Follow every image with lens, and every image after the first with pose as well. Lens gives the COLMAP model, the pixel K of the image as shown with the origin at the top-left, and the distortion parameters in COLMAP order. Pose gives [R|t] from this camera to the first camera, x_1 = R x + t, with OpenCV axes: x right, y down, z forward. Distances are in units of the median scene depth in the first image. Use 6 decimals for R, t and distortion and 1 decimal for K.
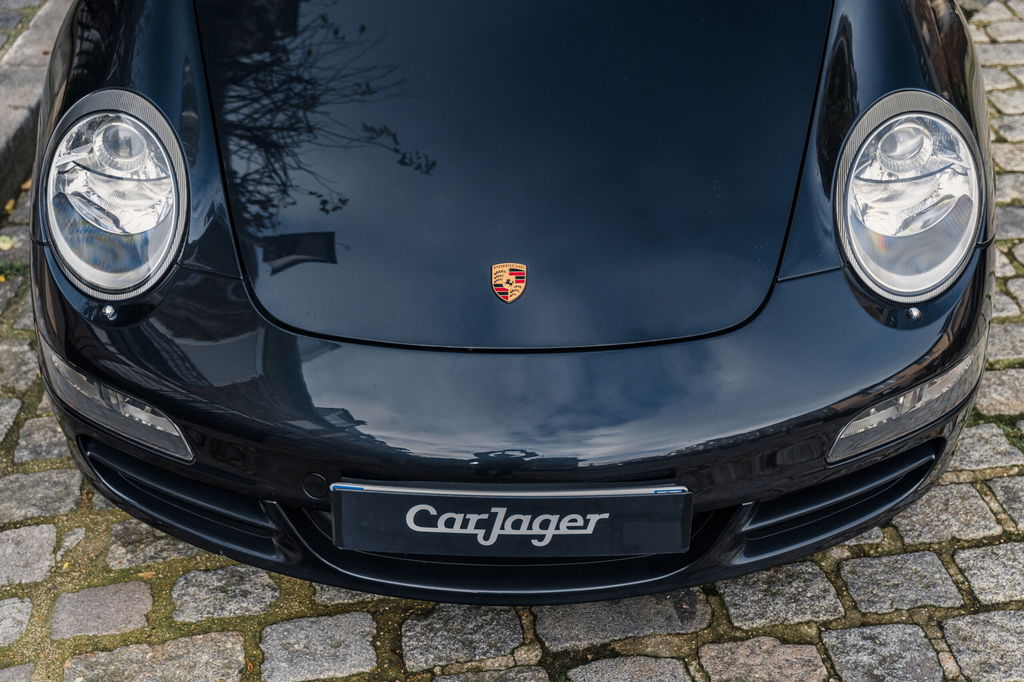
lens RADIAL K [[1264.9, 0, 511.1], [0, 1264.9, 341.4], [0, 0, 1]] dist [0.029519, 0.000000]
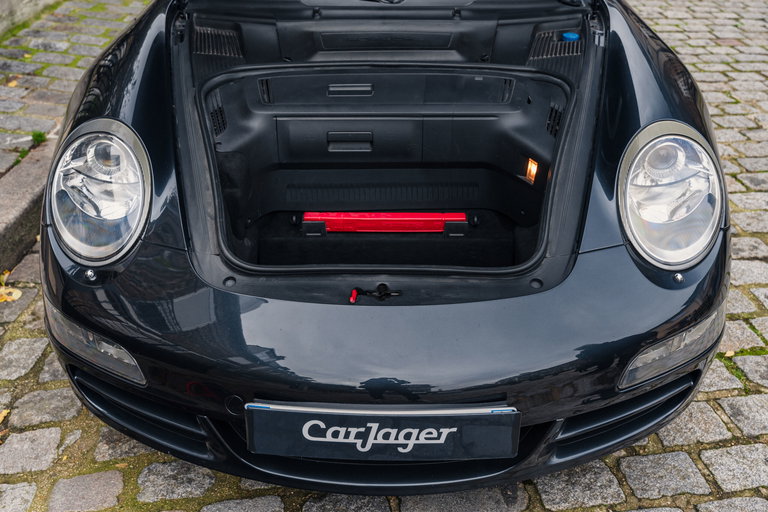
lens RADIAL K [[601.7, 0, 385.4], [0, 601.7, 254.4], [0, 0, 1]] dist [-0.006408, 0.001770]
pose [[0.999983, 0.004766, -0.003347, 0.004294], [-0.005074, 0.995080, -0.098947, 0.017645], [0.002859, 0.098962, 0.995087, 0.336807]]
